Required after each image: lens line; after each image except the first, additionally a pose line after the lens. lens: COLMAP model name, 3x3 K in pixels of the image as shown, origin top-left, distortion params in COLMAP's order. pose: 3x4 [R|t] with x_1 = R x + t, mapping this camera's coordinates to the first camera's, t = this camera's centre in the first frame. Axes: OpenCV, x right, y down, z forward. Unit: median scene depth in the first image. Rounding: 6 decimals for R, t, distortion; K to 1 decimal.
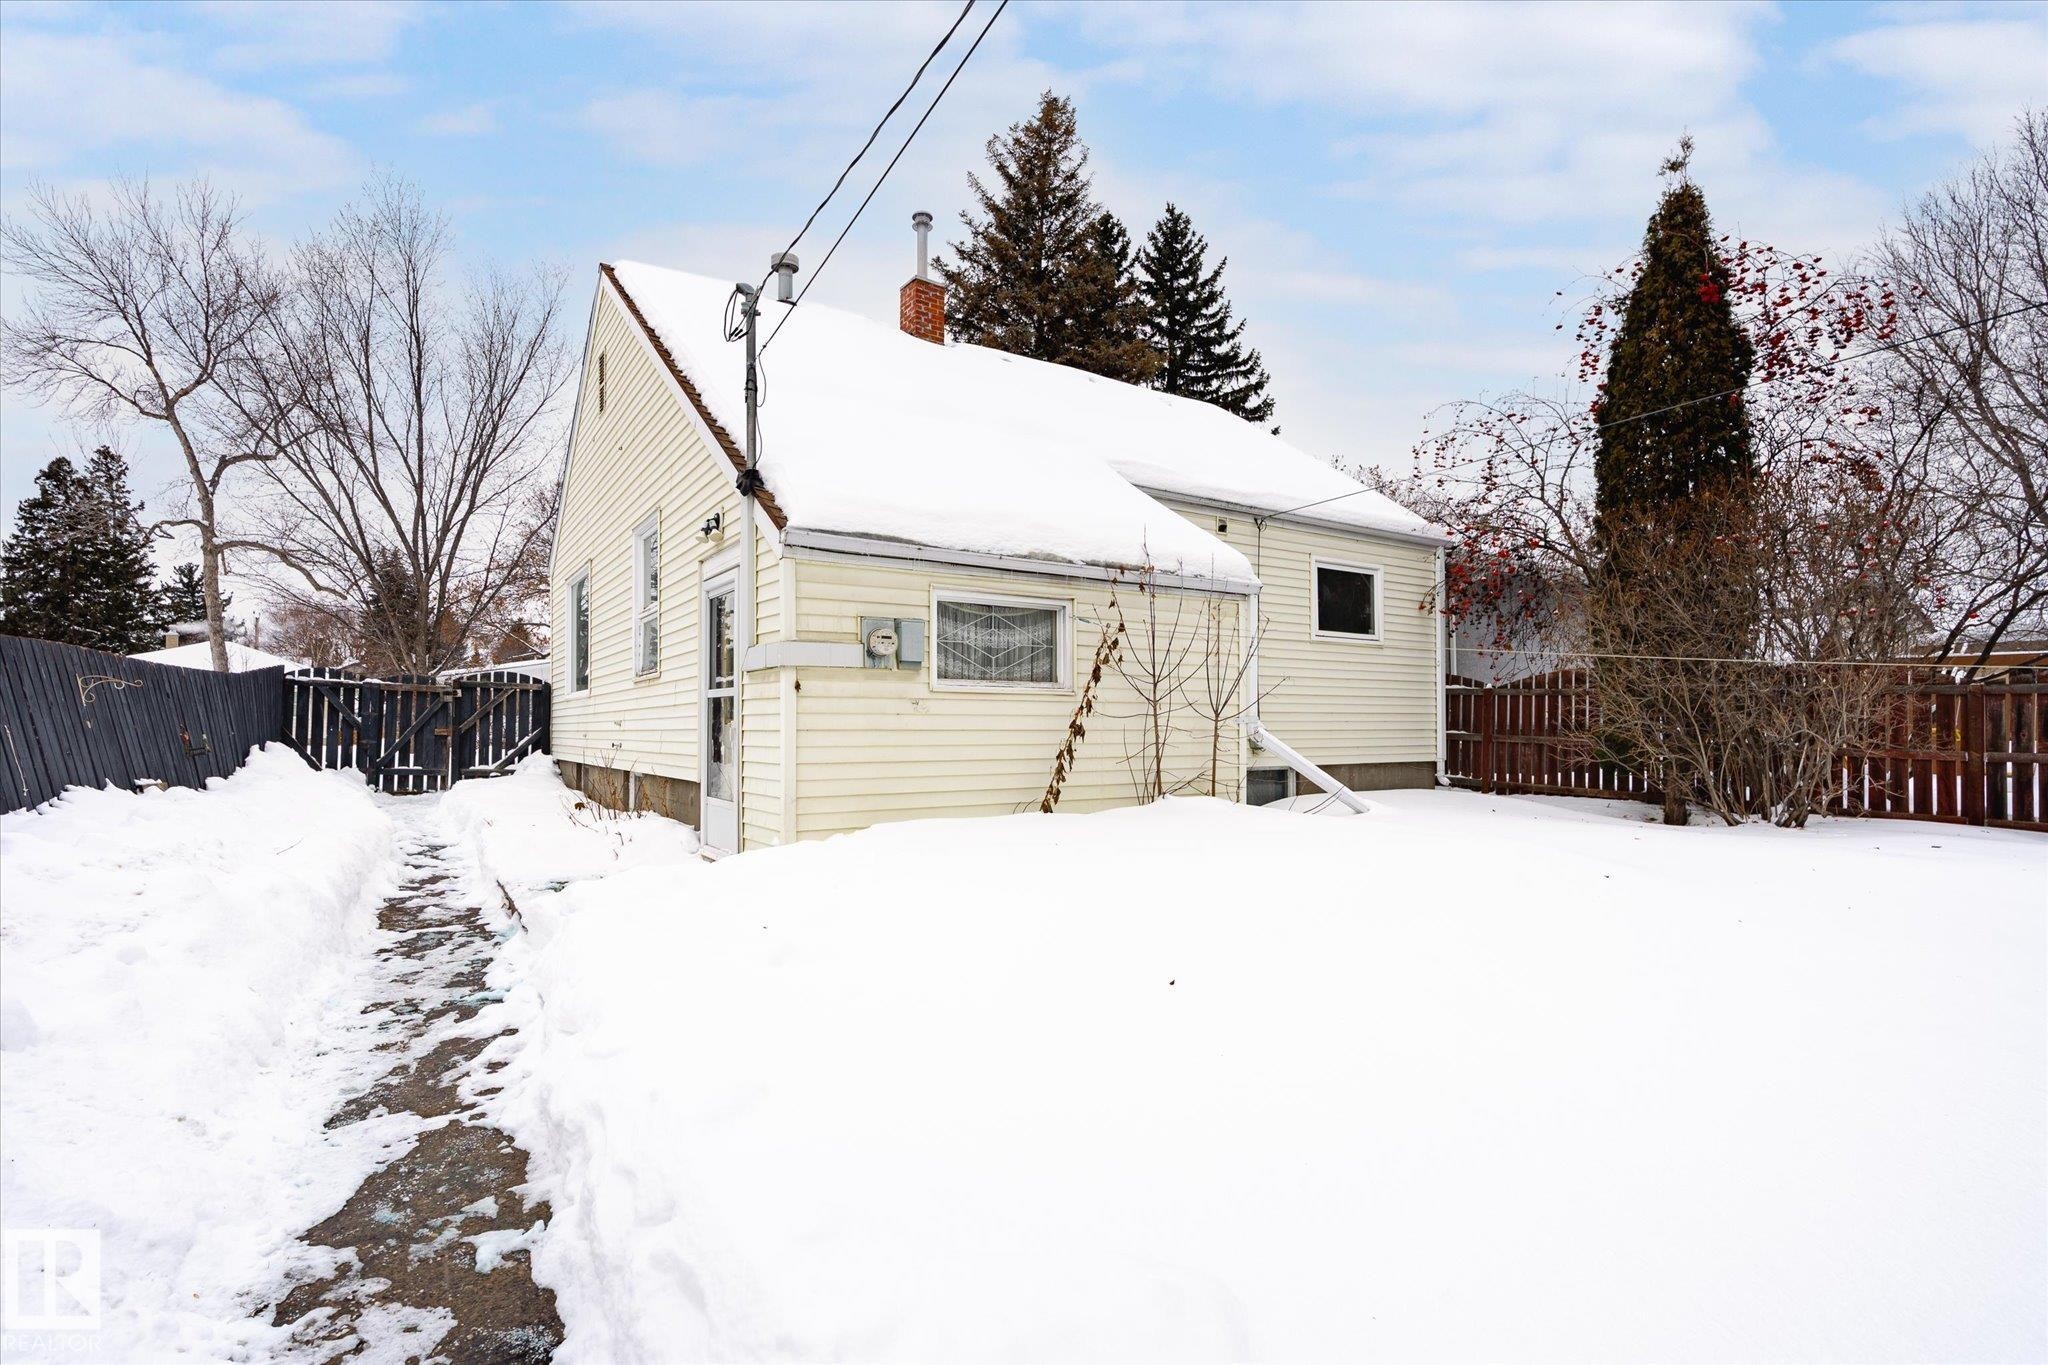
lens RADIAL K [[1024.7, 0, 1017.0], [0, 1024.7, 733.8], [0, 0, 1]] dist [0.001854, 0.000504]
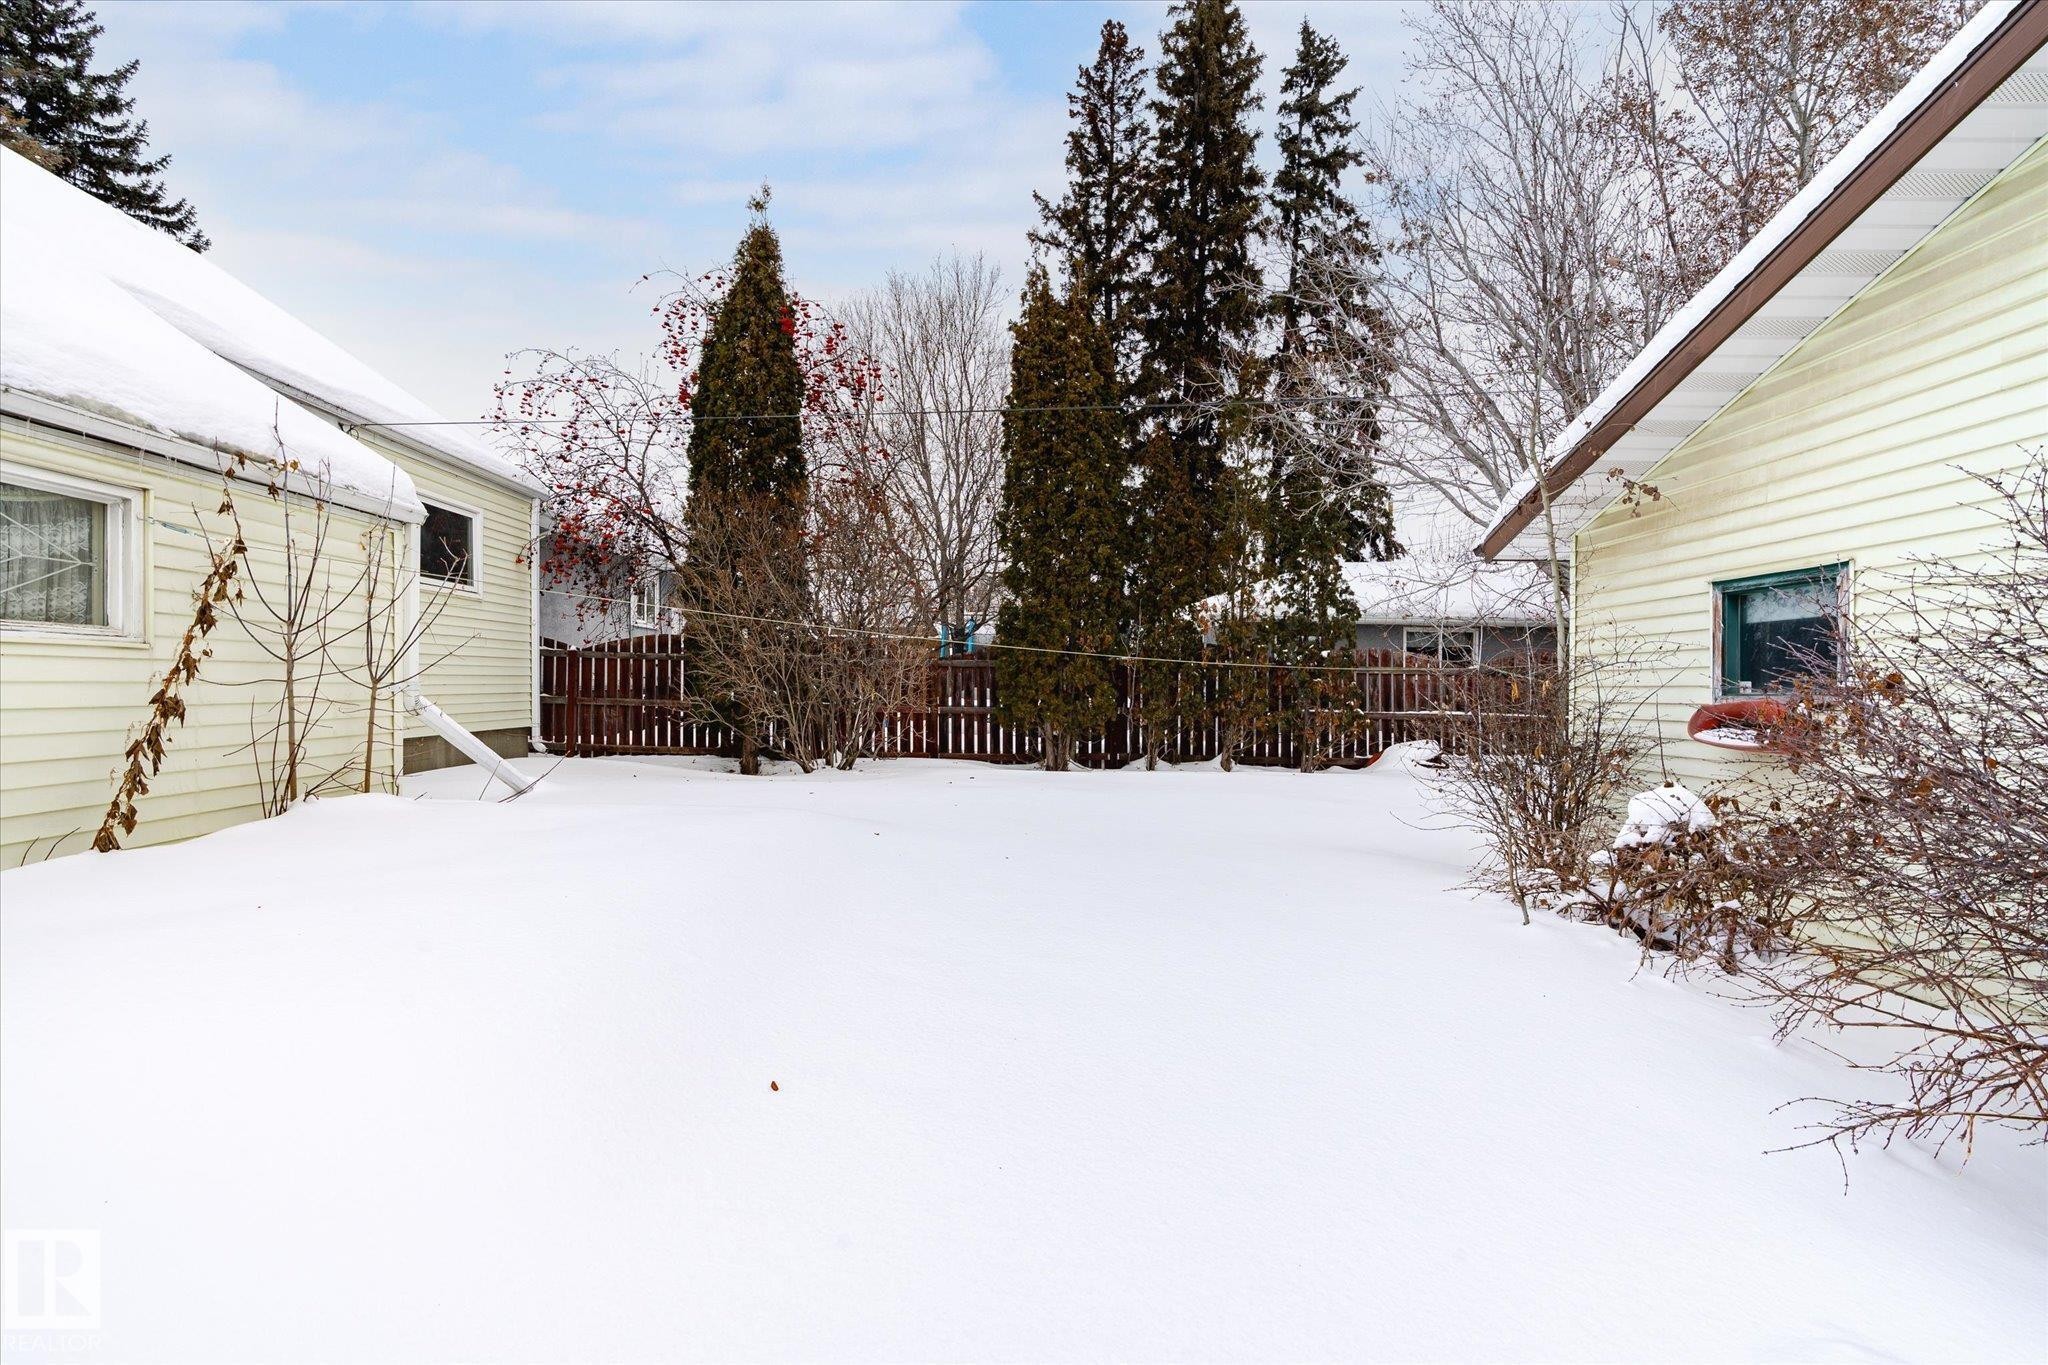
lens RADIAL K [[943.1, 0, 1021.2], [0, 943.1, 679.1], [0, 0, 1]] dist [0.002210, 0.000609]
pose [[0.518356, 0.004894, 0.855151, -0.106311], [0.003143, 0.999966, -0.007628, -0.009448], [-0.855159, 0.006642, 0.518323, 0.185034]]
